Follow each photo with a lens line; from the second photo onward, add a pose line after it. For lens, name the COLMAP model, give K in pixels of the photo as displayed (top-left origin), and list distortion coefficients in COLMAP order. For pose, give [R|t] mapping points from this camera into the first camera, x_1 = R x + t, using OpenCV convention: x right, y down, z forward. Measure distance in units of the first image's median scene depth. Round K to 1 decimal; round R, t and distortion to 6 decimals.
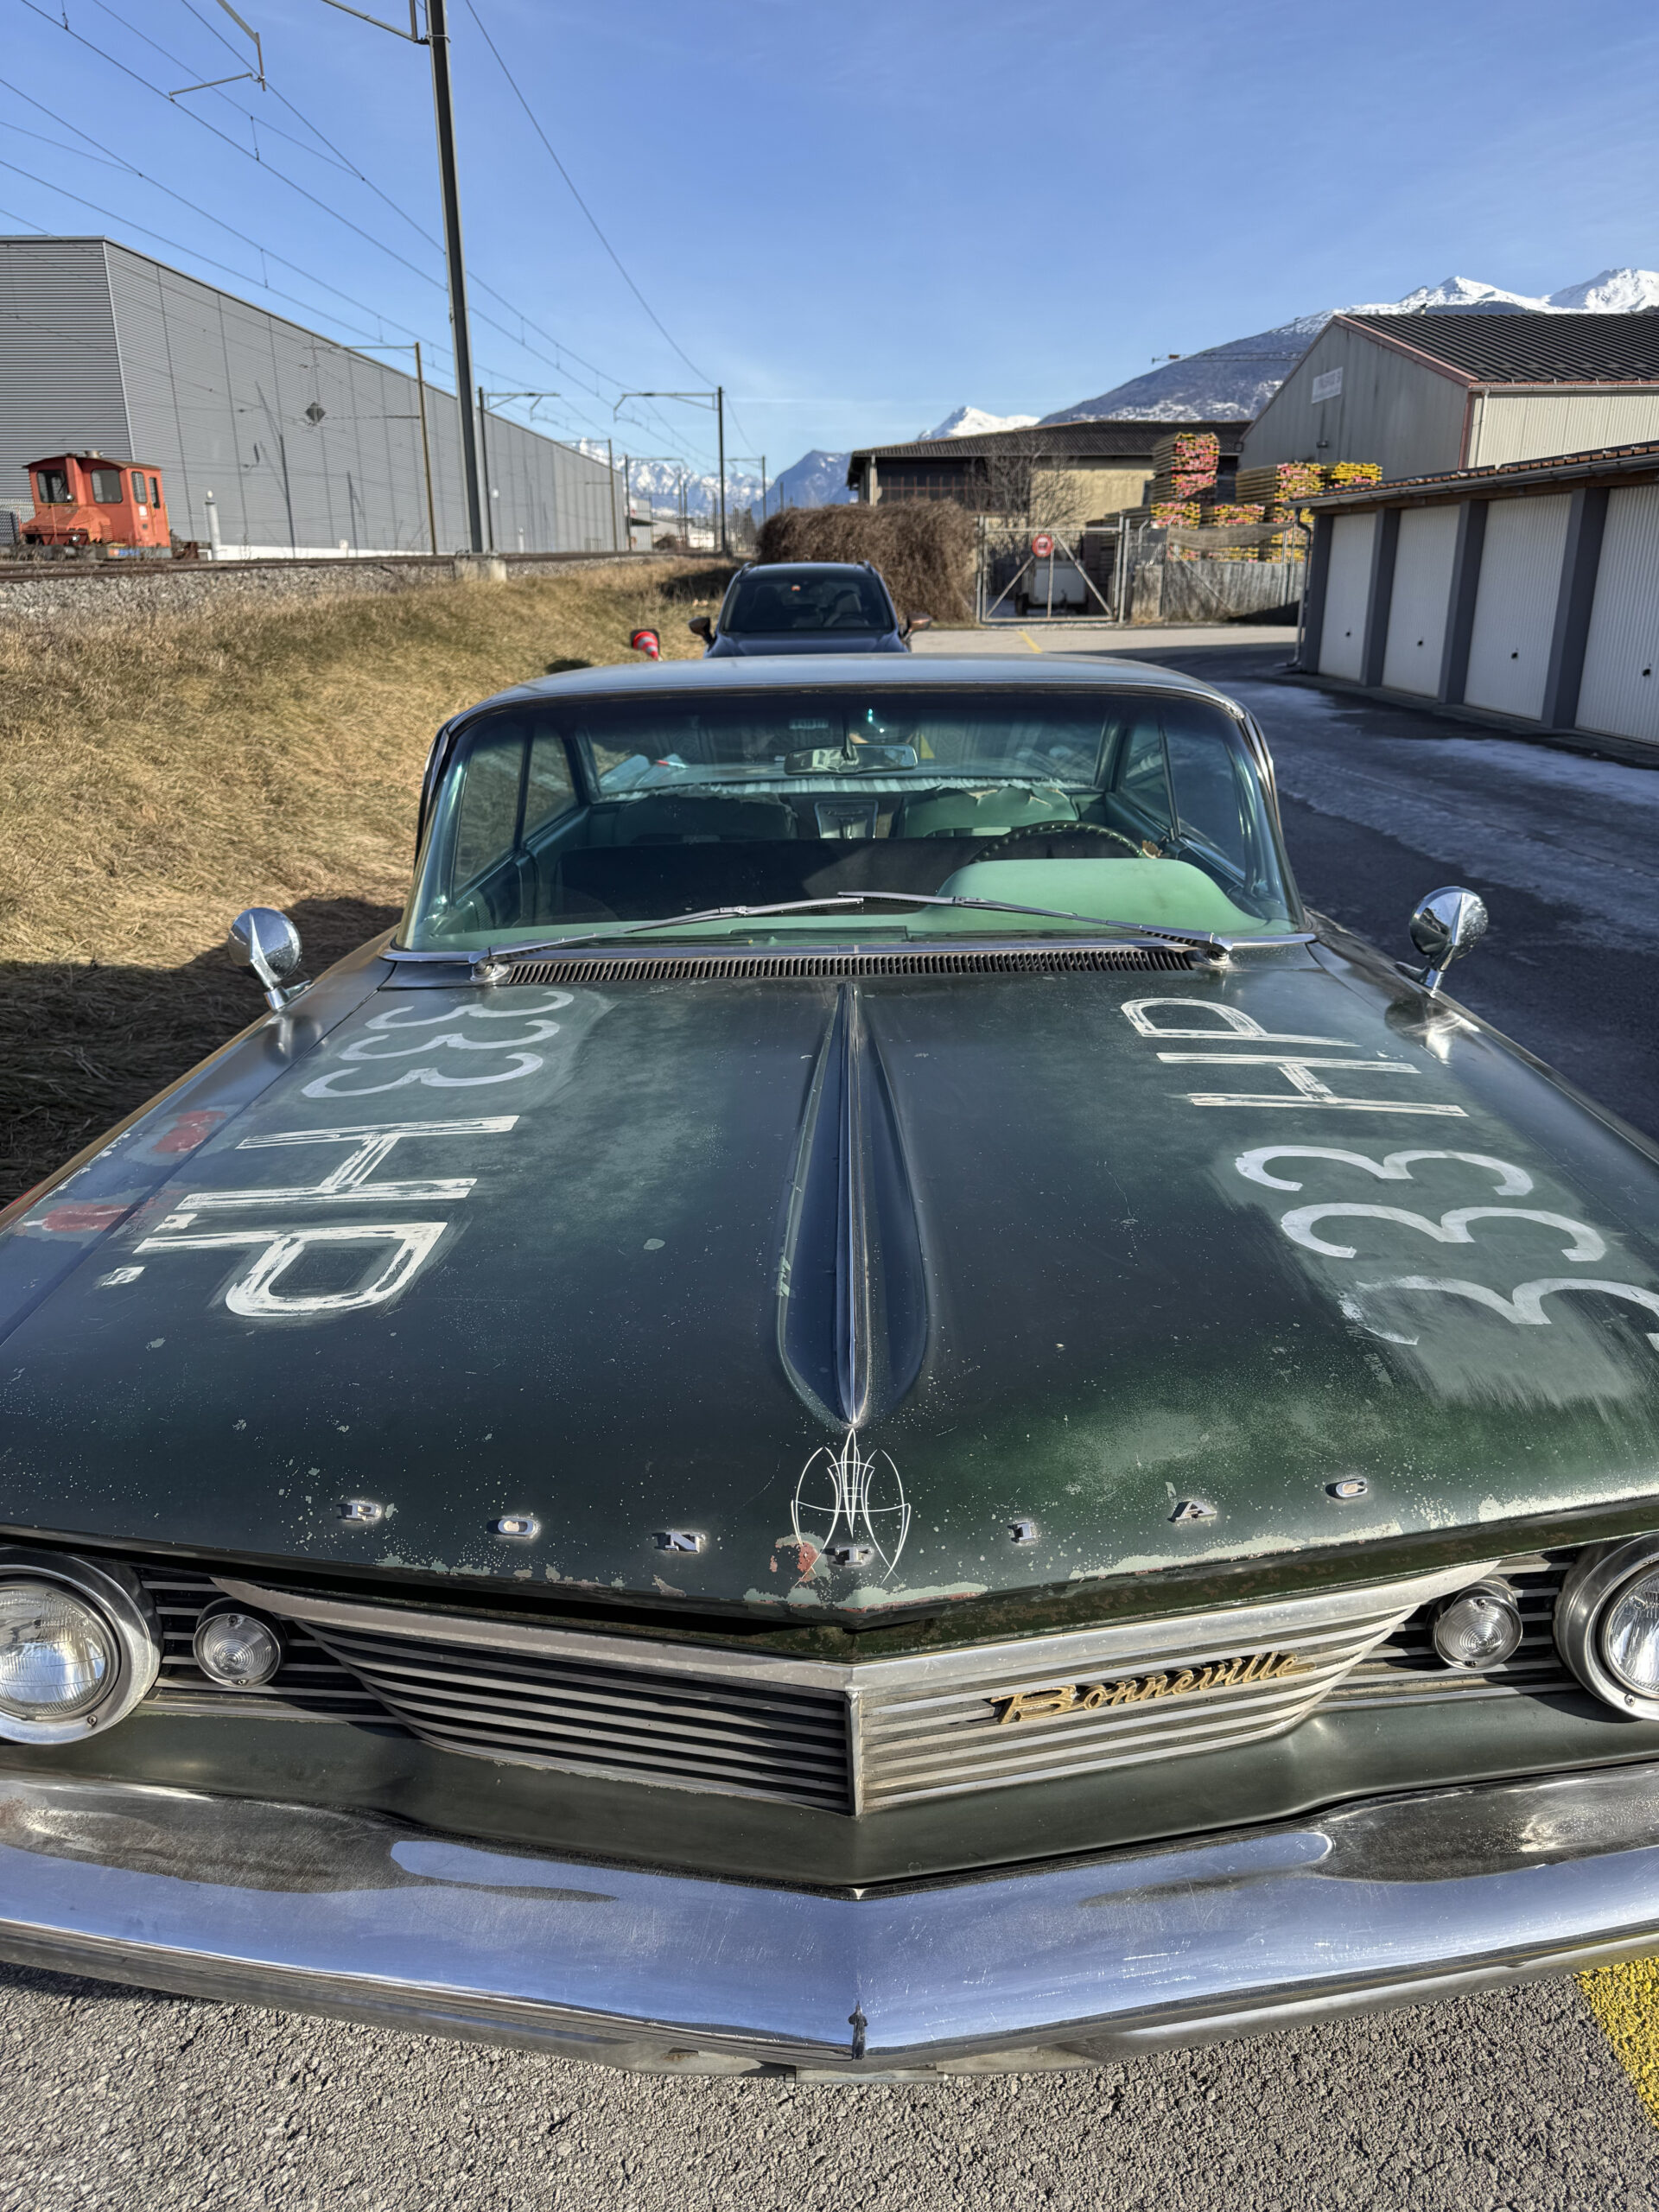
lens RADIAL K [[1583.5, 0, 840.4], [0, 1583.5, 1121.5], [0, 0, 1]] dist [0.006814, -0.015853]
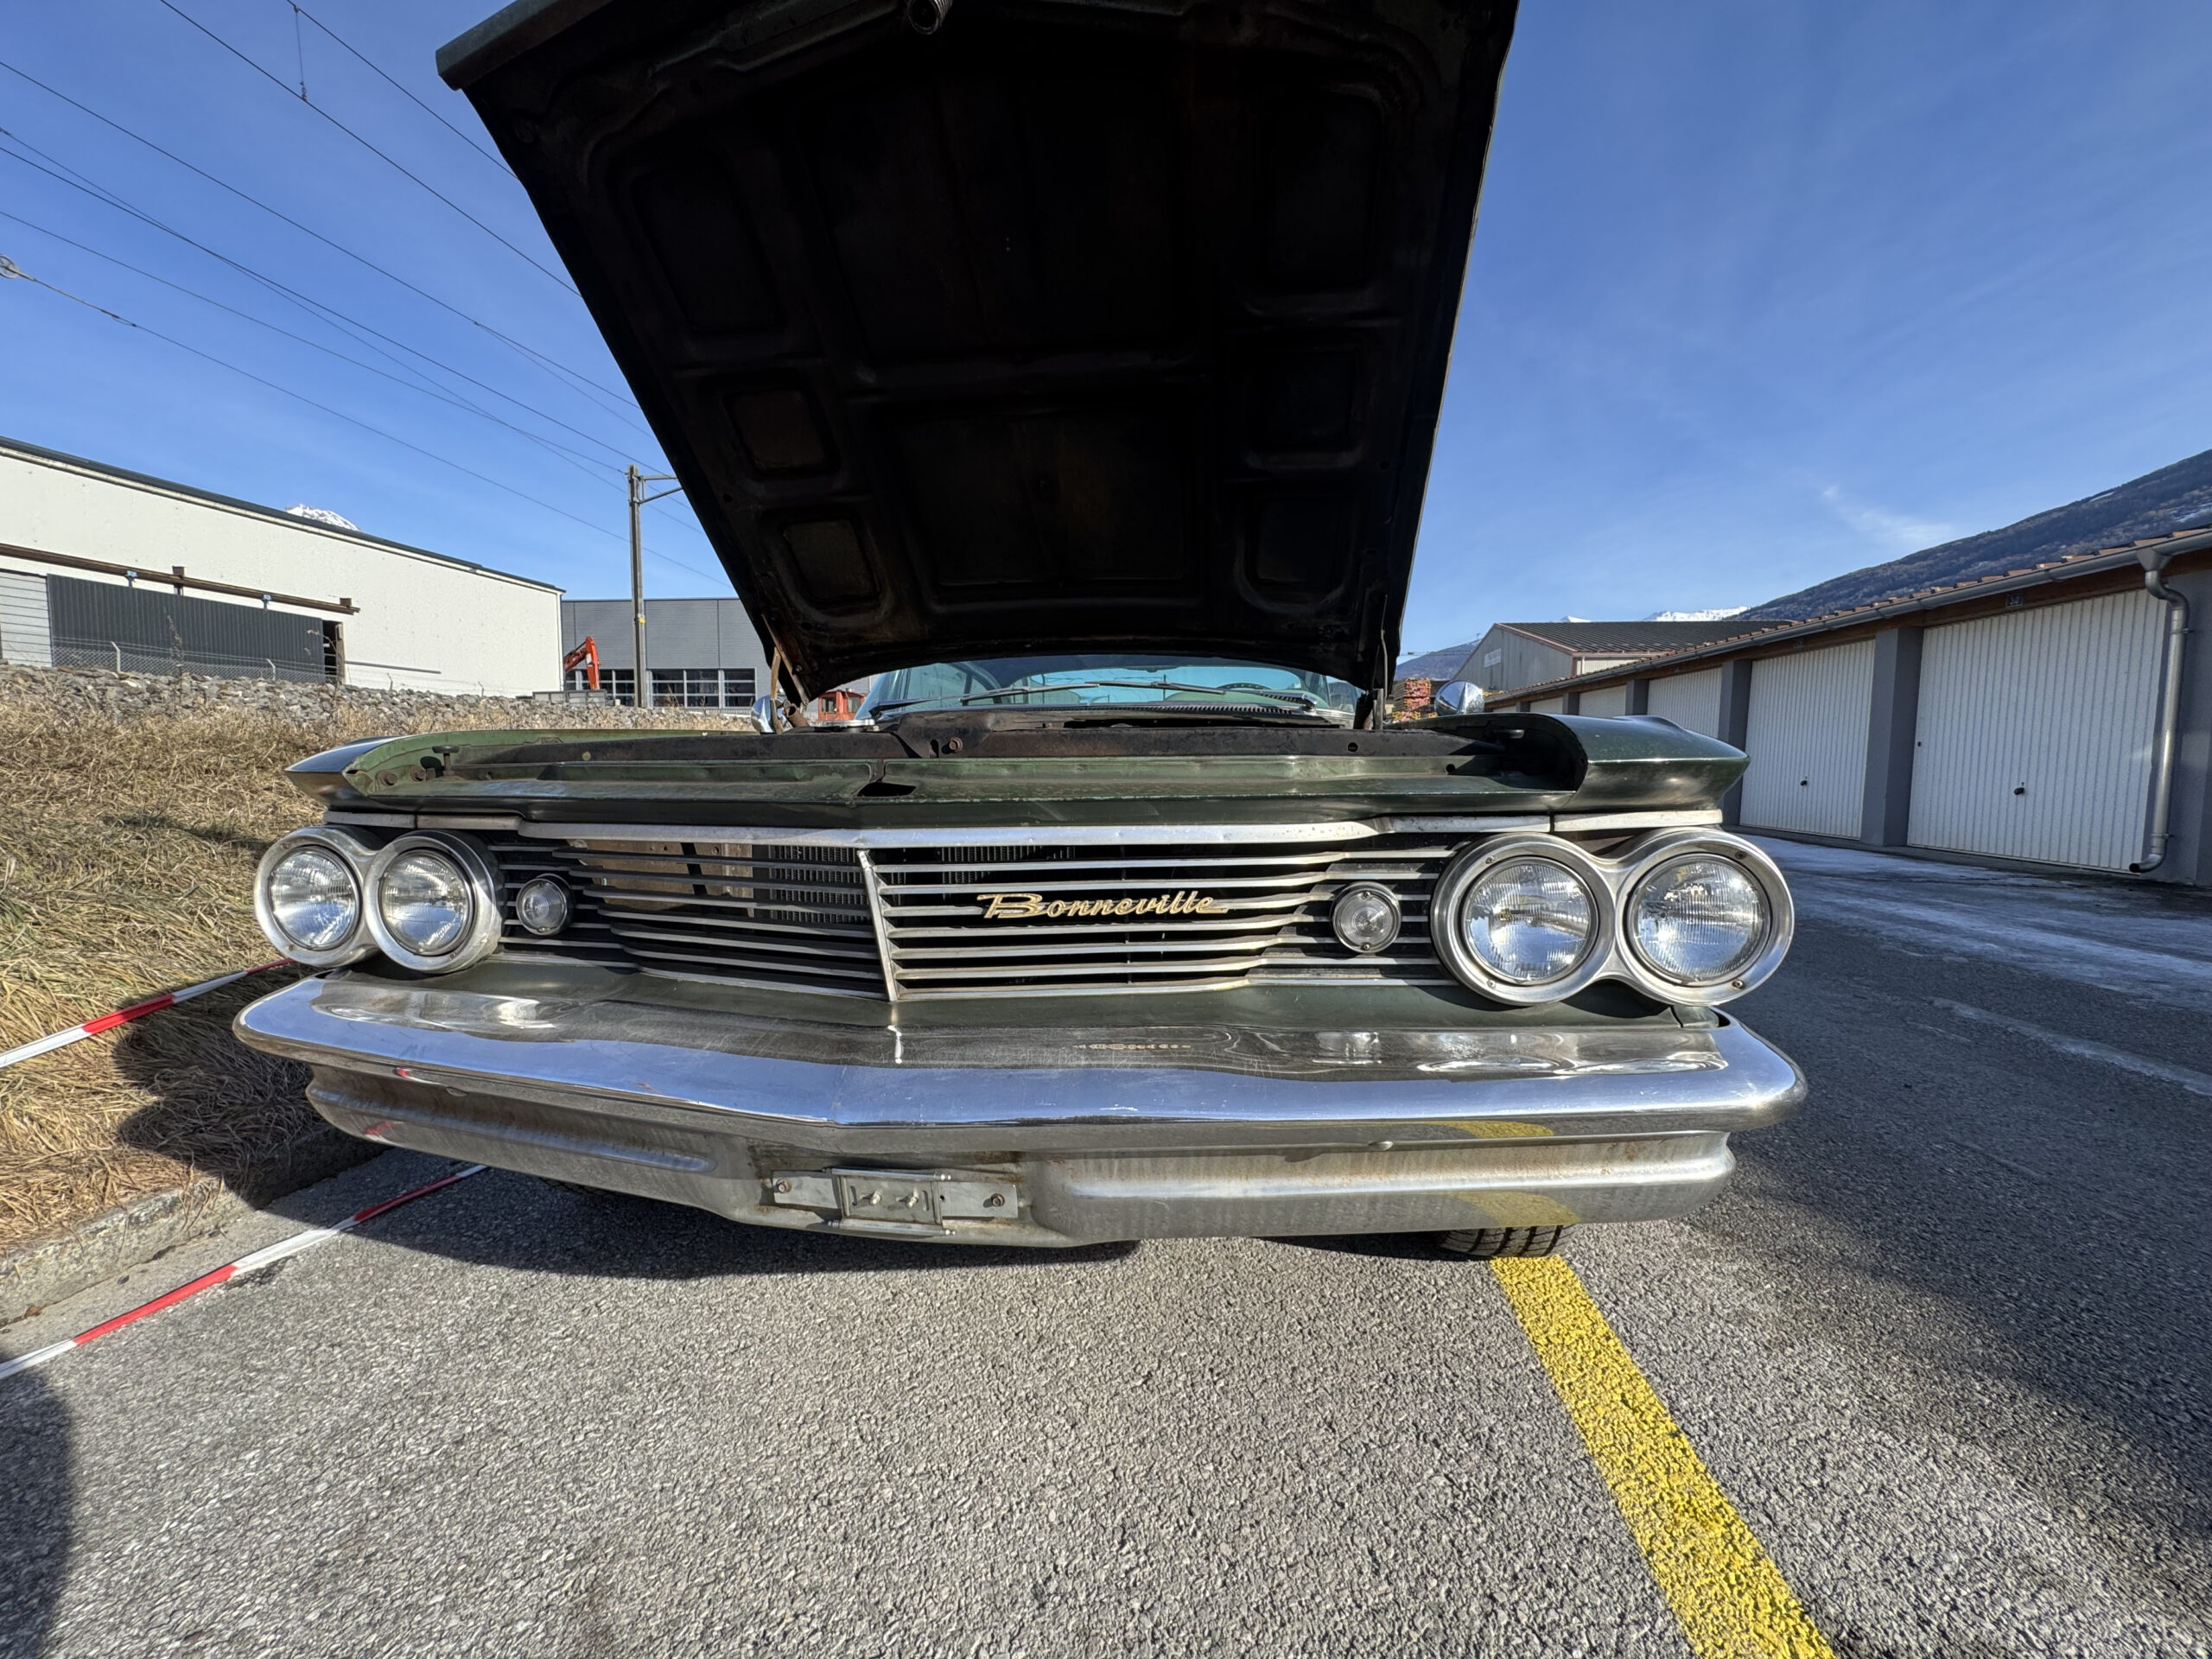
lens RADIAL K [[888.2, 0, 1102.4], [0, 888.2, 827.5], [0, 0, 1]] dist [-0.006484, 0.000017]
pose [[0.990033, 0.023238, -0.138906, 0.243182], [-0.057720, 0.966607, -0.249680, 0.386905], [0.128465, 0.255209, 0.958314, 0.193354]]
